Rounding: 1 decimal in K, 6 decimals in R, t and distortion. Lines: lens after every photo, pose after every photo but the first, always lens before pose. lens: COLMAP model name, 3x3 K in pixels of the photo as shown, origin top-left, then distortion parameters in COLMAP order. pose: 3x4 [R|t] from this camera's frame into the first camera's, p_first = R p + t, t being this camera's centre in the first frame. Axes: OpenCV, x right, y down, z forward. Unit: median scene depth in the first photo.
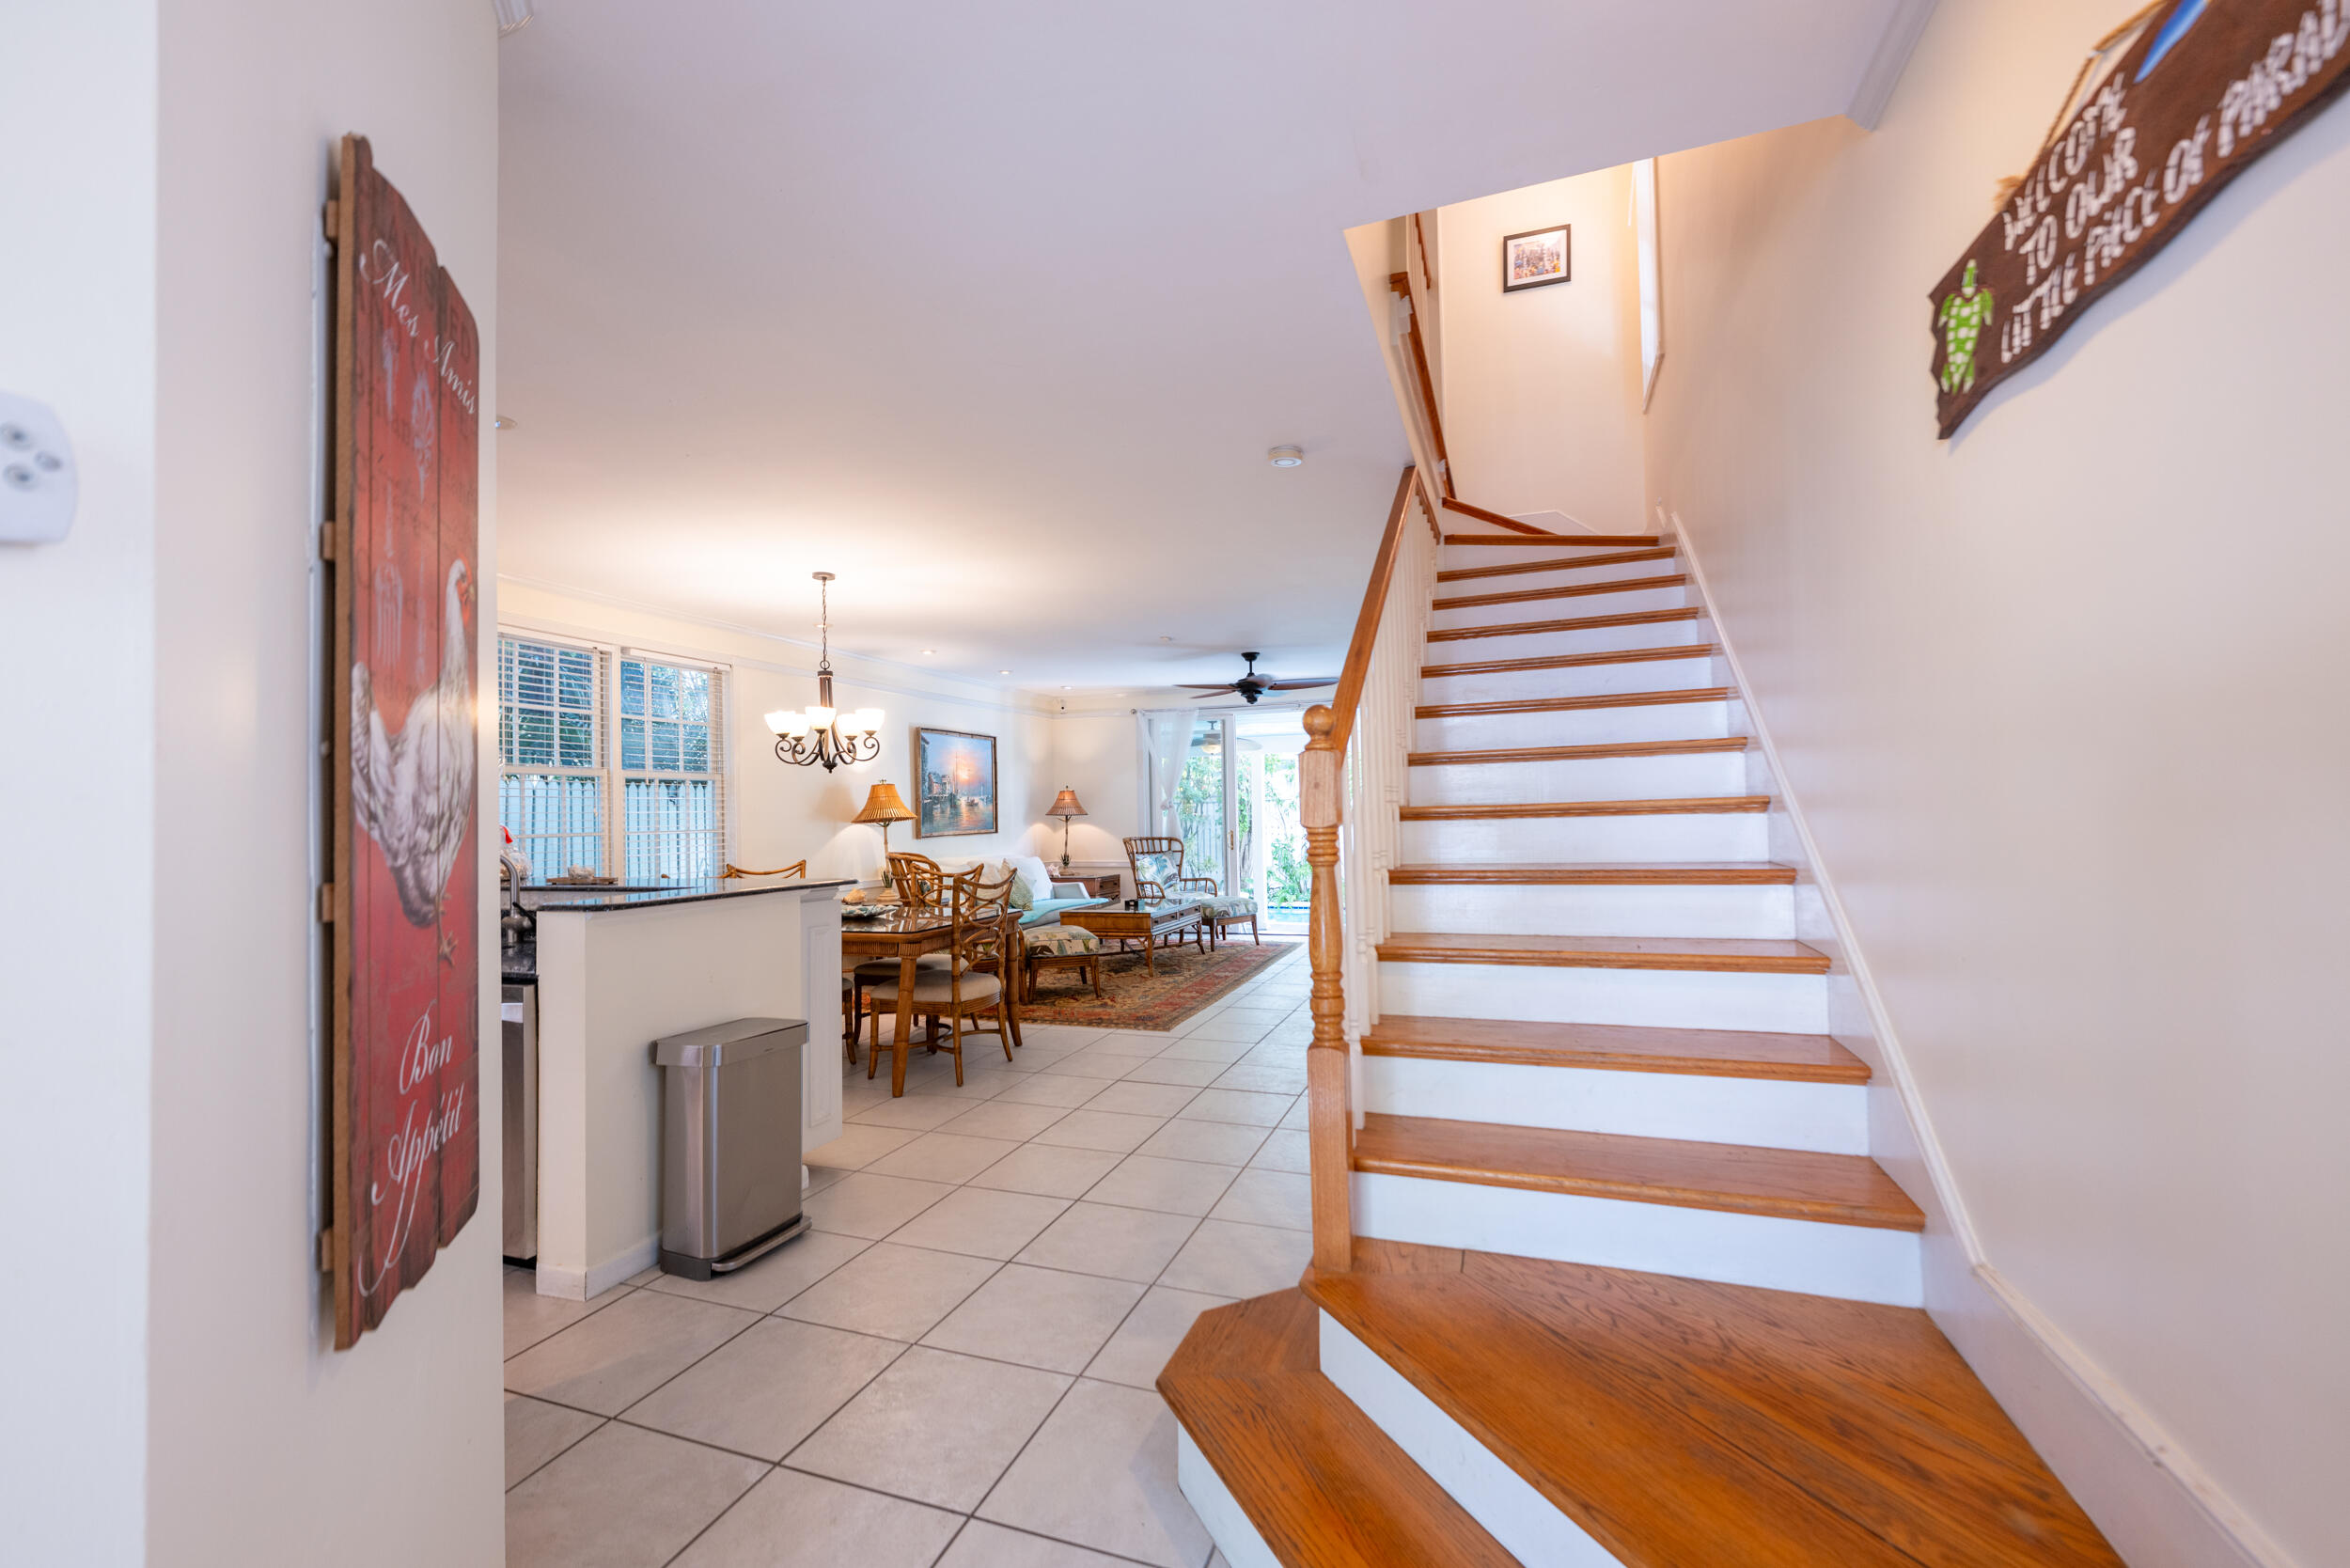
lens RADIAL K [[941.7, 0, 1195.0], [0, 941.7, 788.8], [0, 0, 1]] dist [-0.003566, 0.000447]
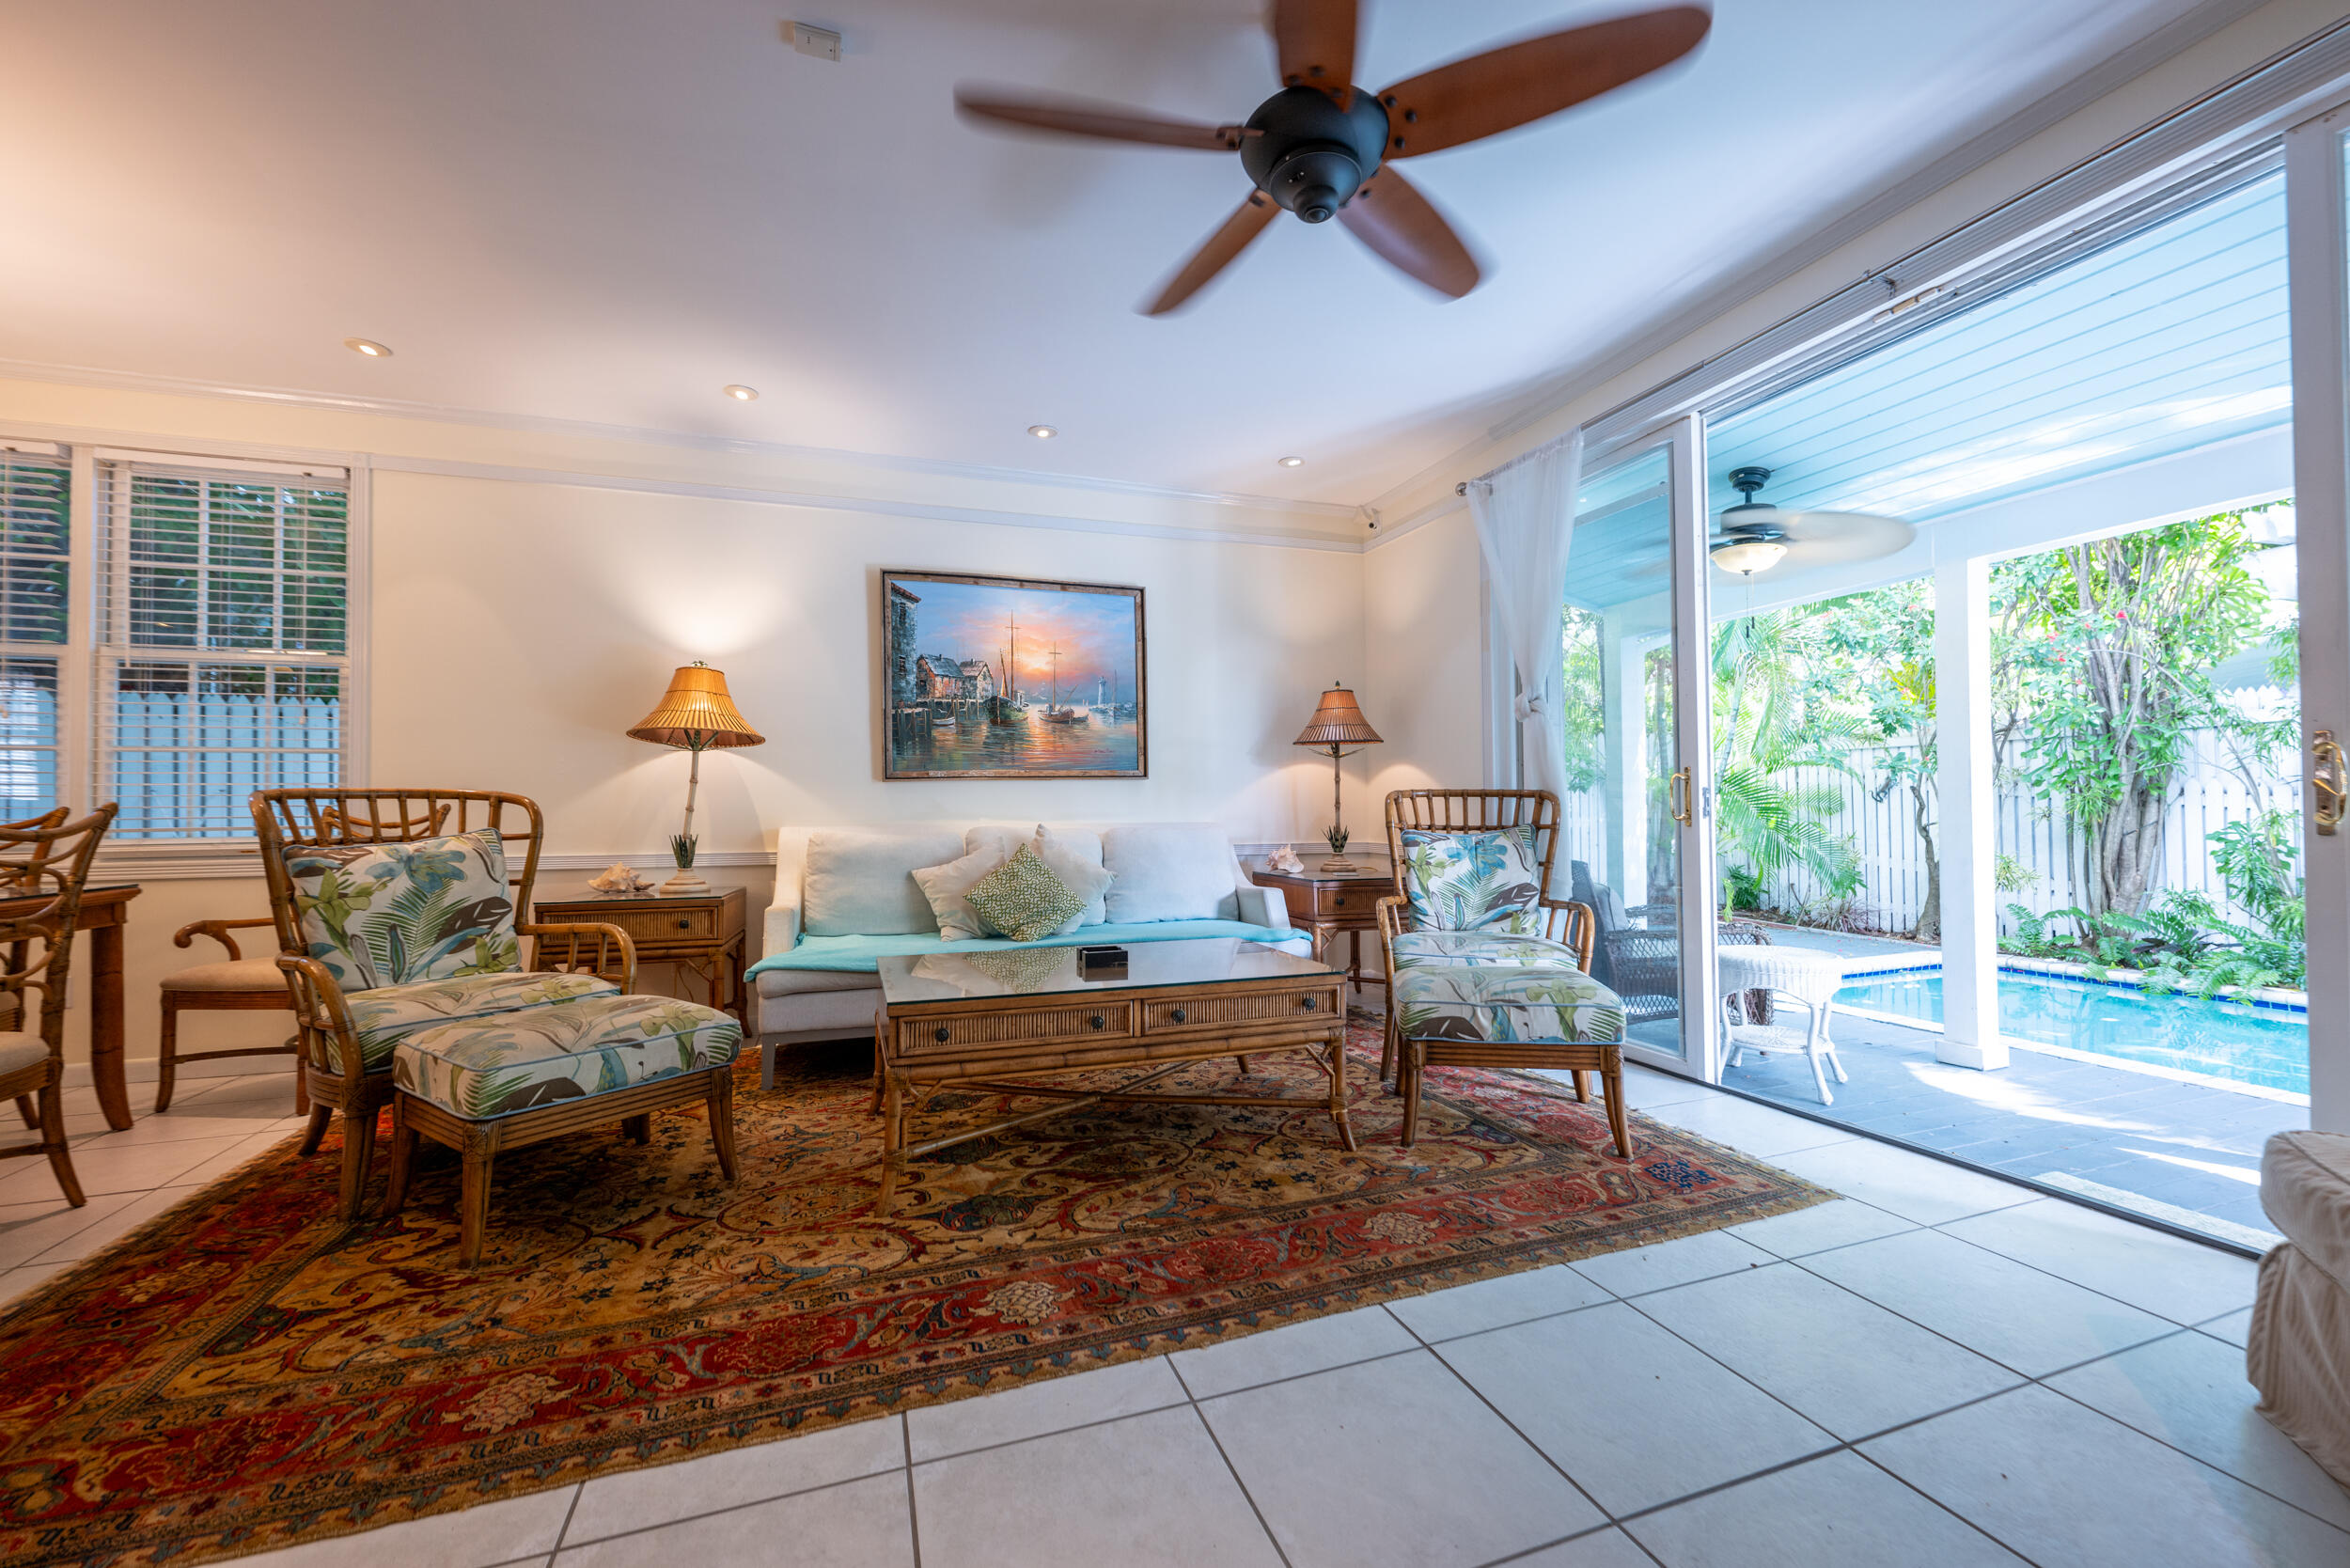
lens RADIAL K [[941.7, 0, 1193.7], [0, 941.7, 794.0], [0, 0, 1]] dist [-0.003566, 0.000447]
pose [[0.633885, 0.002188, -0.773425, 0.229677], [0.016154, 0.999740, 0.016068, 0.055665], [0.773259, -0.022679, 0.633685, 0.809564]]
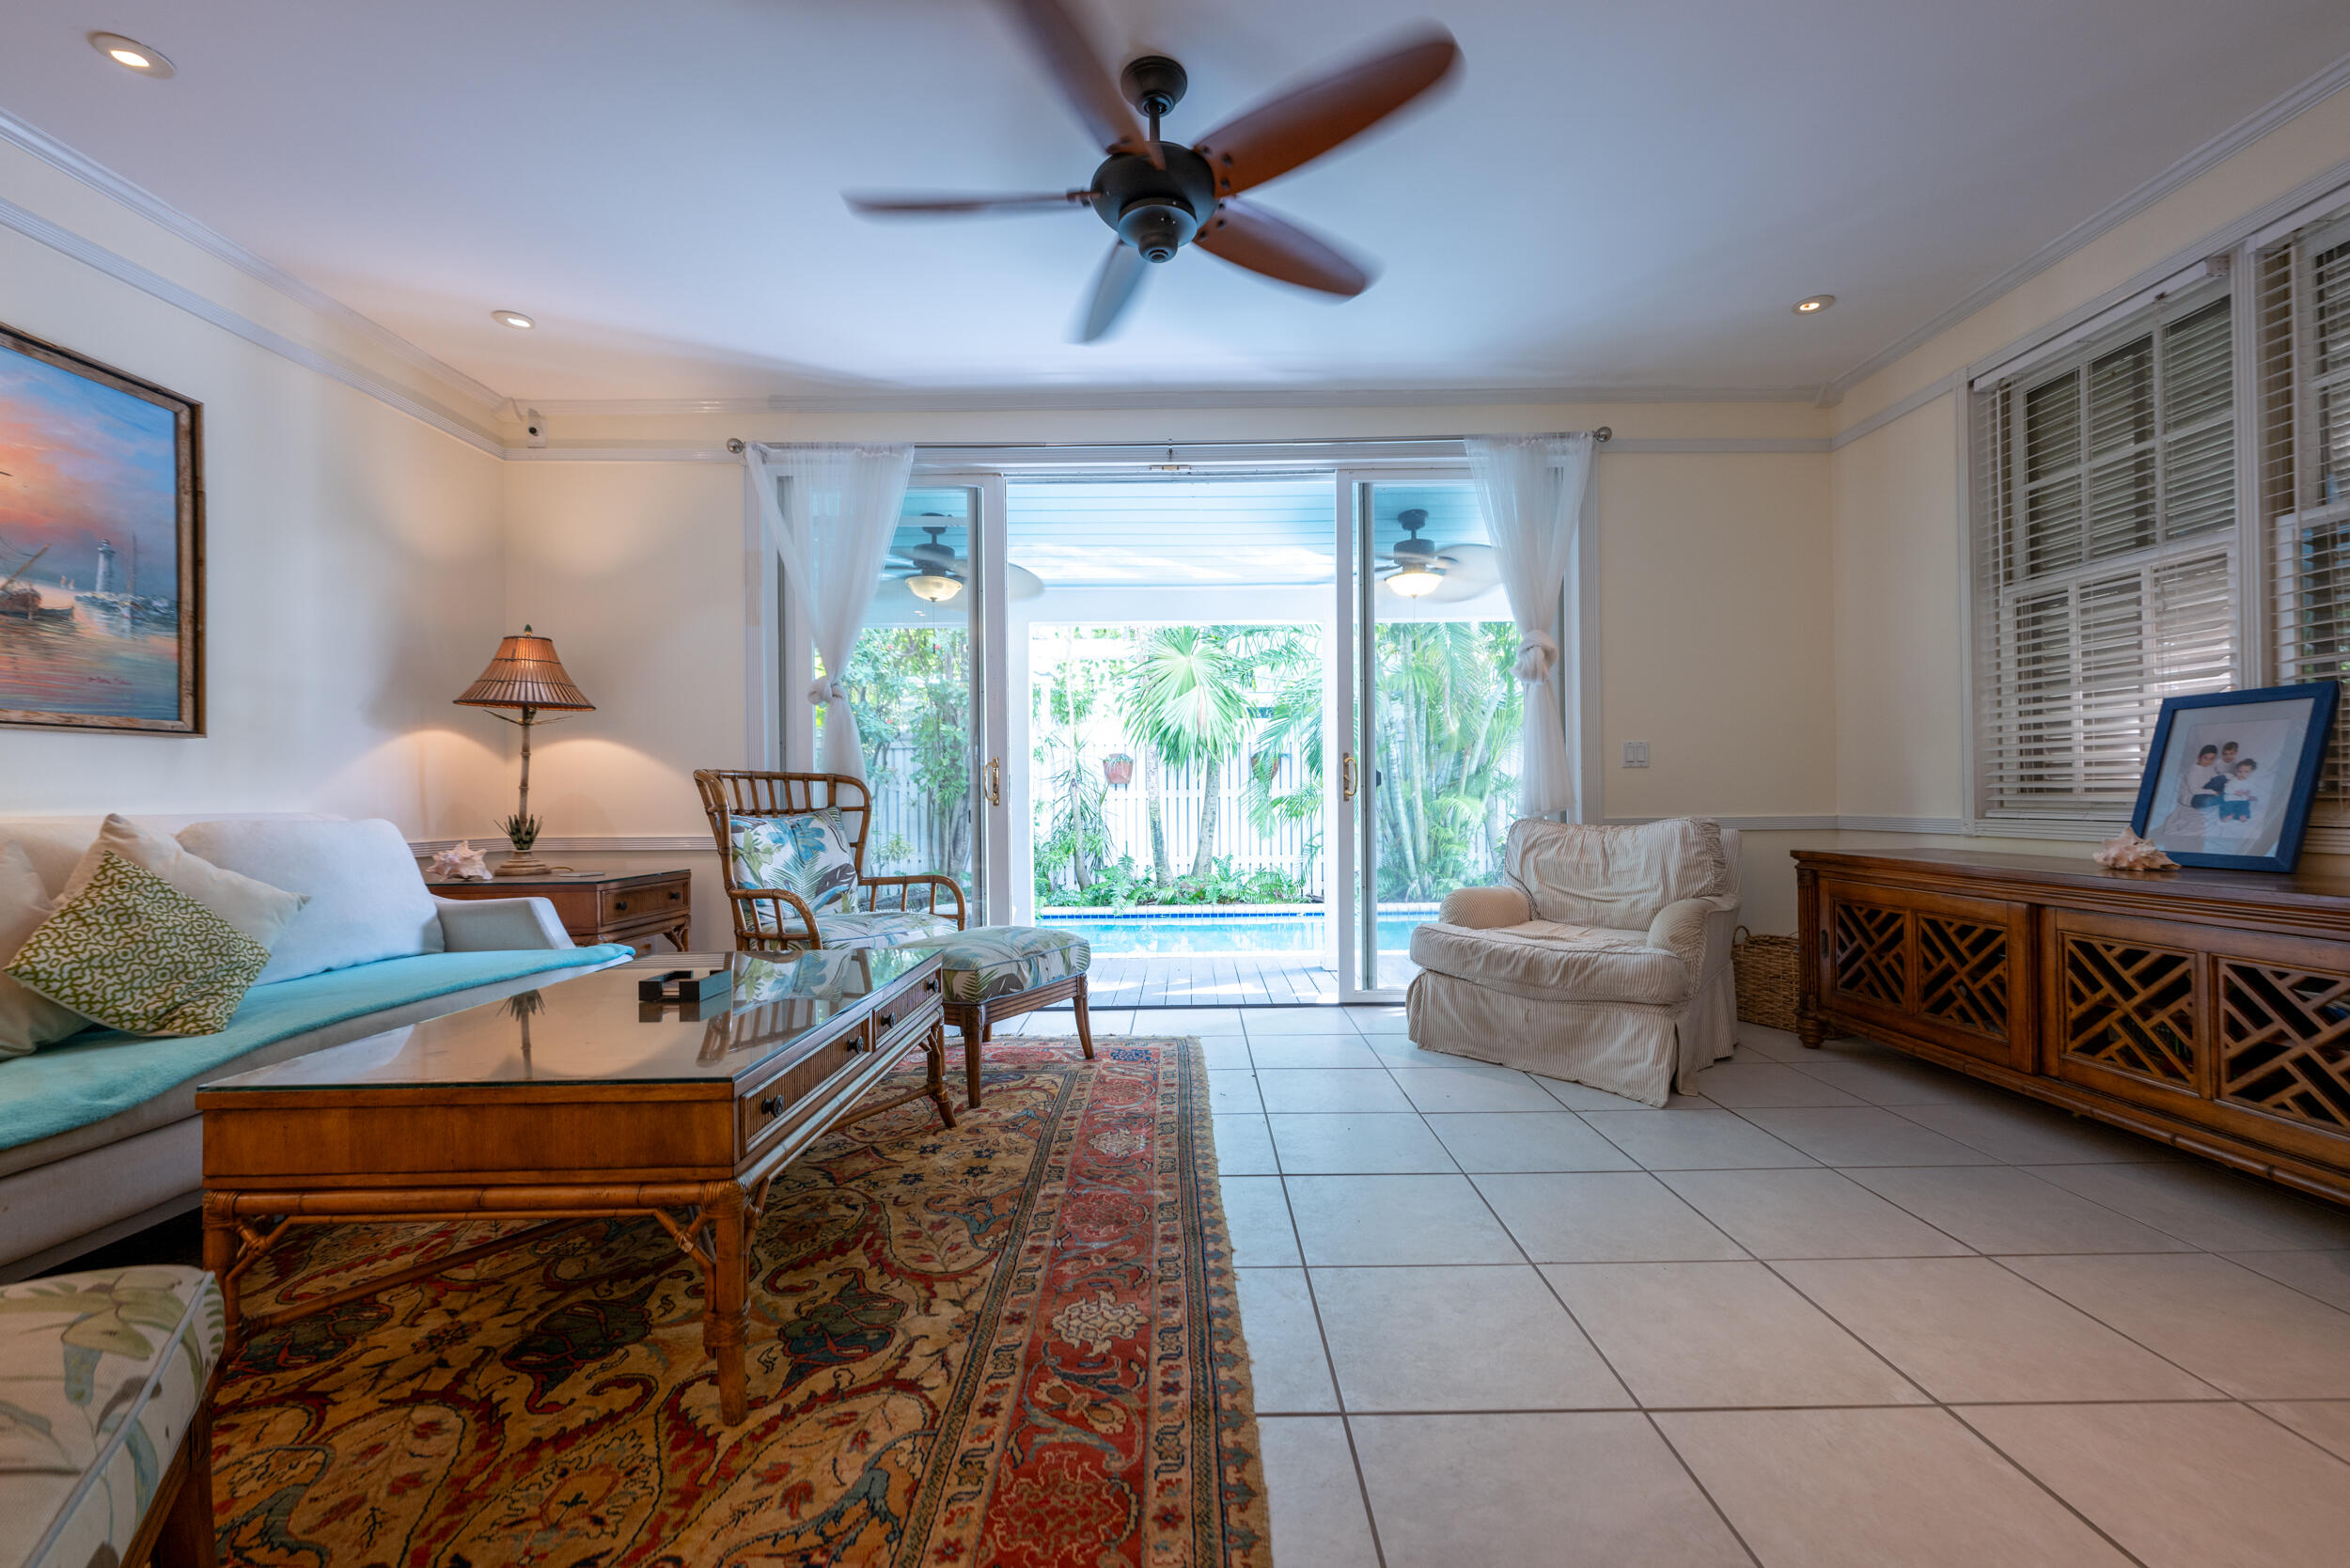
lens RADIAL K [[941.7, 0, 1189.2], [0, 941.7, 790.9], [0, 0, 1]] dist [-0.003566, 0.000447]
pose [[0.941848, 0.011891, 0.335829, -0.022831], [-0.017230, 0.999768, 0.012920, 0.063879], [-0.335598, -0.017955, 0.941834, 0.723431]]
